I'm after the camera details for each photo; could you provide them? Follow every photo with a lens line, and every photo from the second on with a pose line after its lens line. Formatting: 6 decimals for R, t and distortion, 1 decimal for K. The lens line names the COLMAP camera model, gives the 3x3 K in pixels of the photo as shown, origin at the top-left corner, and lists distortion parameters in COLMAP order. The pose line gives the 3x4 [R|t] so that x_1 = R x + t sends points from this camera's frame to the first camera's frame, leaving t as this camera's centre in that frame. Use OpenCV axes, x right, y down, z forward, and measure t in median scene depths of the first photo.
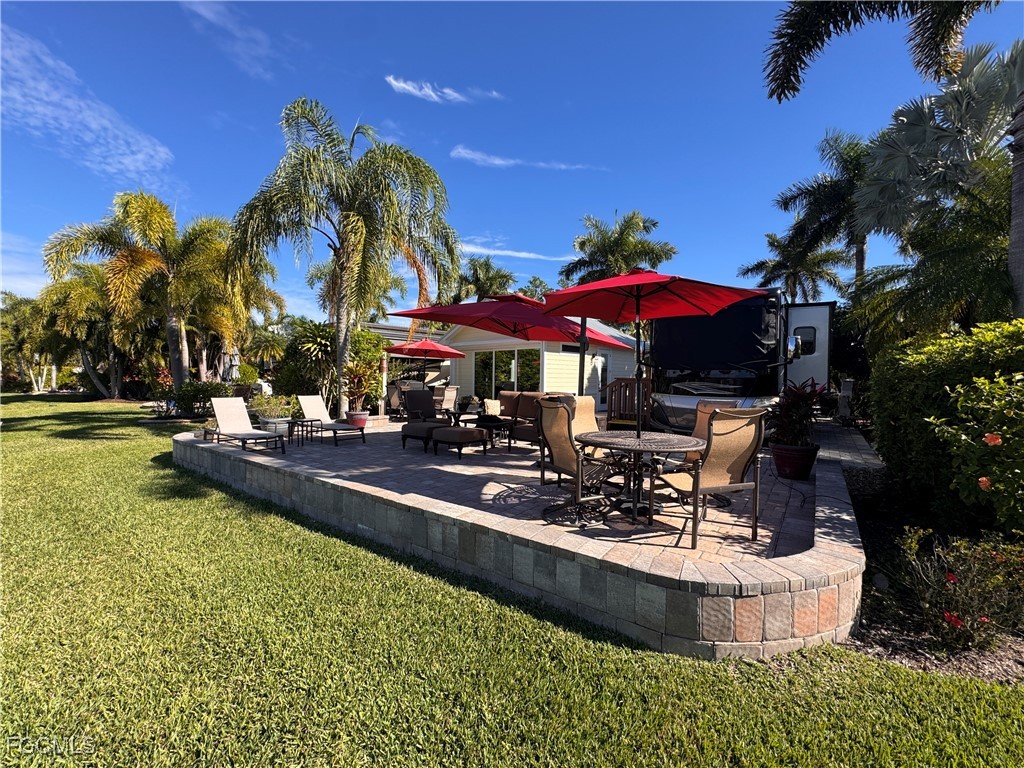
lens RADIAL K [[411.2, 0, 507.5], [0, 411.2, 383.2], [0, 0, 1]] dist [-0.000919, -0.000548]
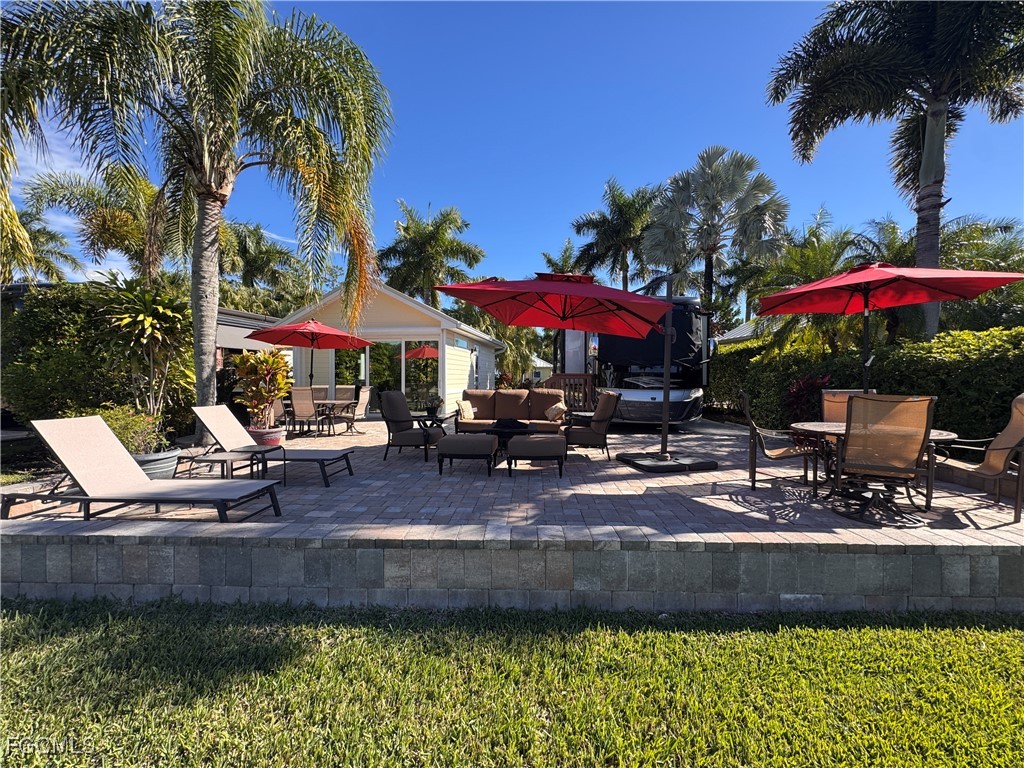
lens RADIAL K [[411.2, 0, 507.5], [0, 411.2, 383.2], [0, 0, 1]] dist [-0.000919, -0.000548]
pose [[0.826843, -0.017934, 0.562146, -0.287631], [0.014775, 0.999839, 0.010166, -0.000766], [-0.562238, -0.000100, 0.826975, 0.189200]]
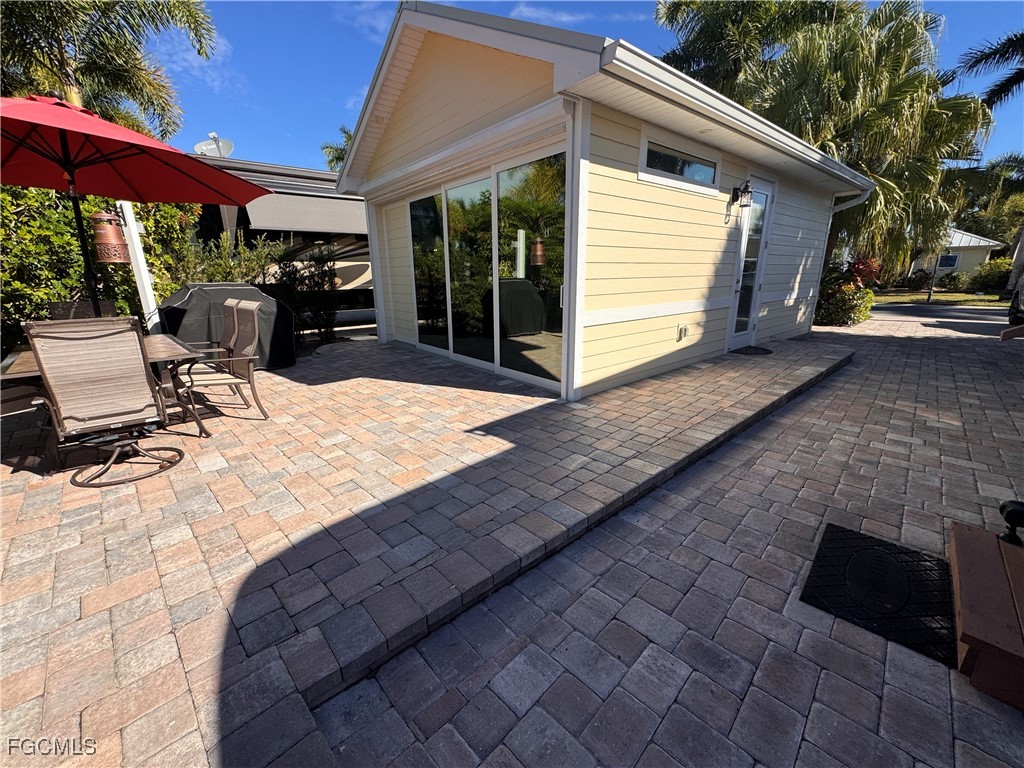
lens RADIAL K [[407.1, 0, 509.8], [0, 407.1, 382.4], [0, 0, 1]] dist [-0.001272, -0.000144]
pose [[0.992087, 0.006547, -0.125381, 0.077933], [0.024646, 0.969055, 0.245612, -0.003275], [0.123109, -0.246759, 0.961225, 0.690329]]
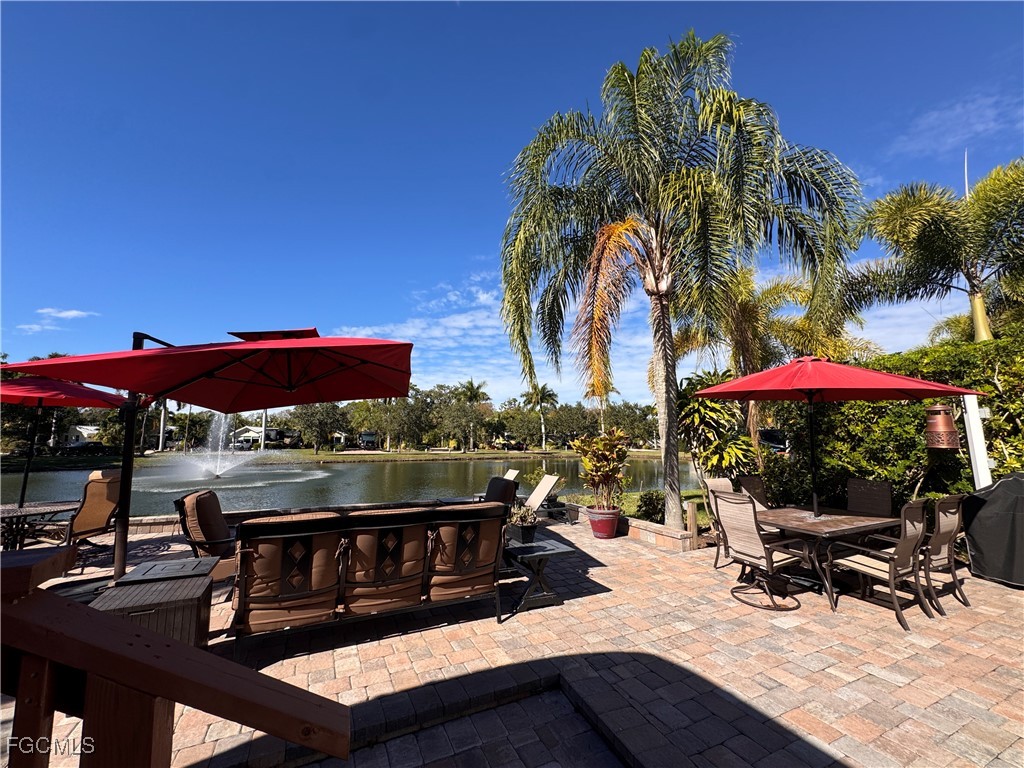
lens RADIAL K [[407.1, 0, 509.8], [0, 407.1, 382.4], [0, 0, 1]] dist [-0.001272, -0.000144]
pose [[-0.458503, -0.141416, -0.877369, 0.219221], [-0.018346, 0.988554, -0.149750, -0.021740], [0.888504, -0.052565, -0.455849, 0.828290]]
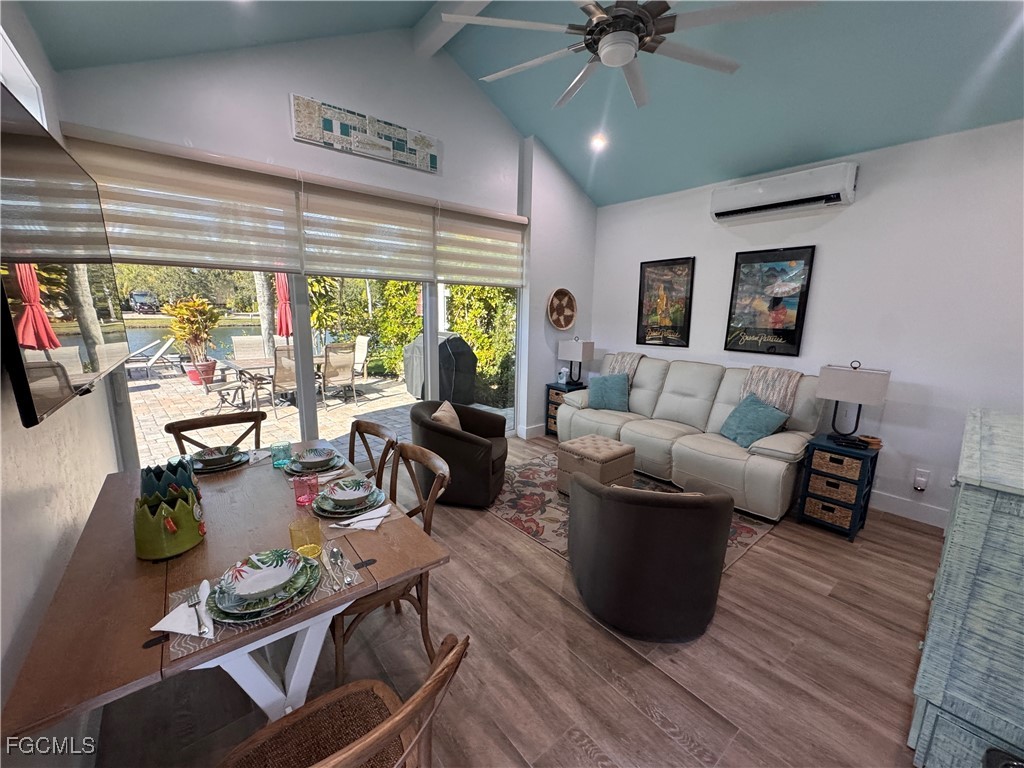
lens RADIAL K [[411.2, 0, 507.5], [0, 411.2, 383.2], [0, 0, 1]] dist [-0.000919, -0.000548]
pose [[-0.126905, 0.158454, -0.979177, 0.249592], [-0.032762, 0.985950, 0.163796, -0.029664], [0.991374, 0.052866, -0.119931, 1.193663]]
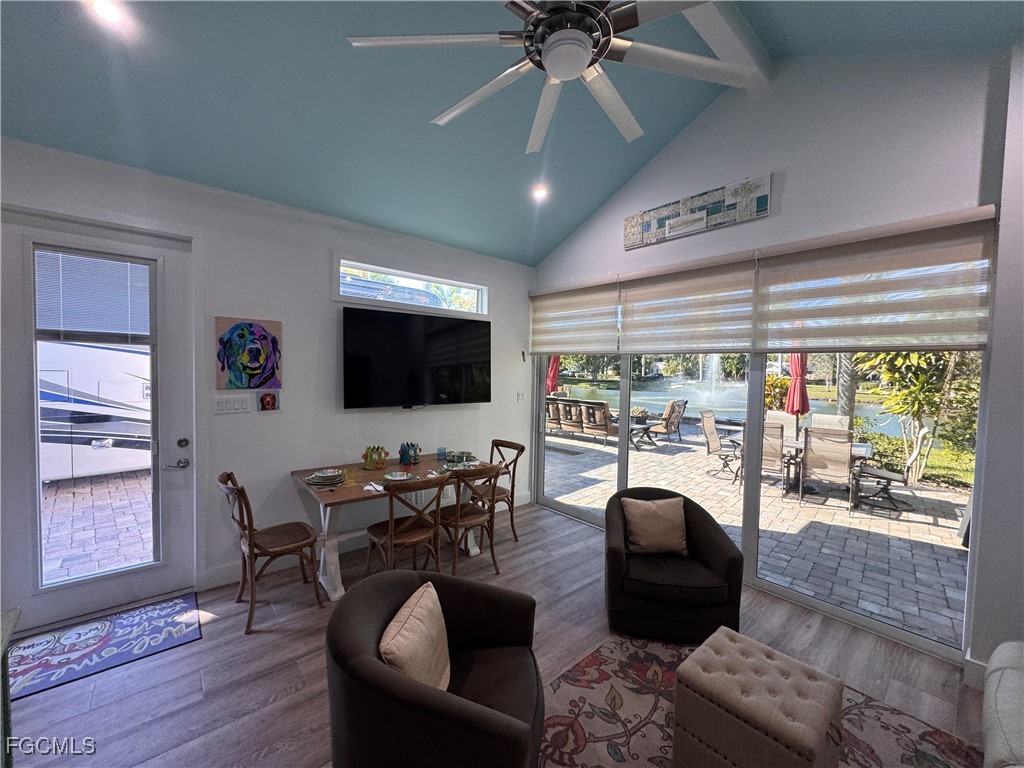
lens RADIAL K [[405.6, 0, 509.7], [0, 405.6, 385.1], [0, 0, 1]] dist [-0.003524, -0.000071]
pose [[-0.994219, -0.044310, 0.097801, 0.075787], [-0.039009, 0.997698, 0.055464, -0.039783], [-0.100034, 0.051328, -0.993659, 1.331411]]
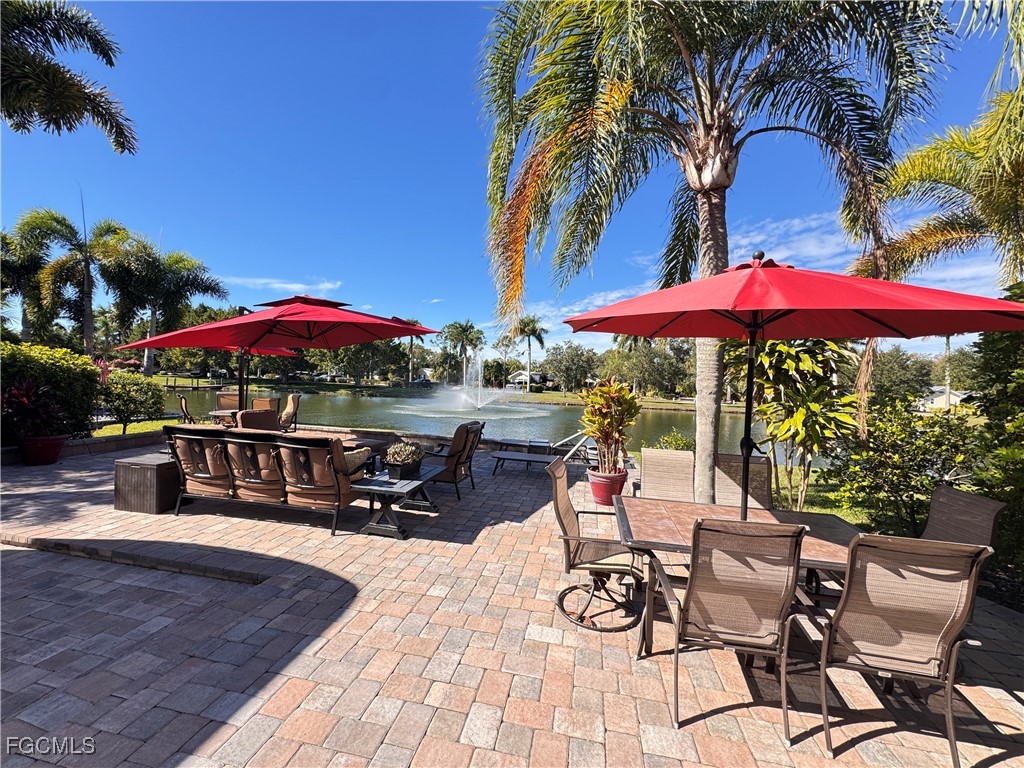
lens RADIAL K [[405.6, 0, 509.7], [0, 405.6, 385.1], [0, 0, 1]] dist [-0.003524, -0.000071]
pose [[-0.894995, -0.051544, -0.443088, 0.008566], [-0.063528, 0.997905, 0.012237, -0.033198], [0.441529, 0.039100, -0.896394, 1.011733]]
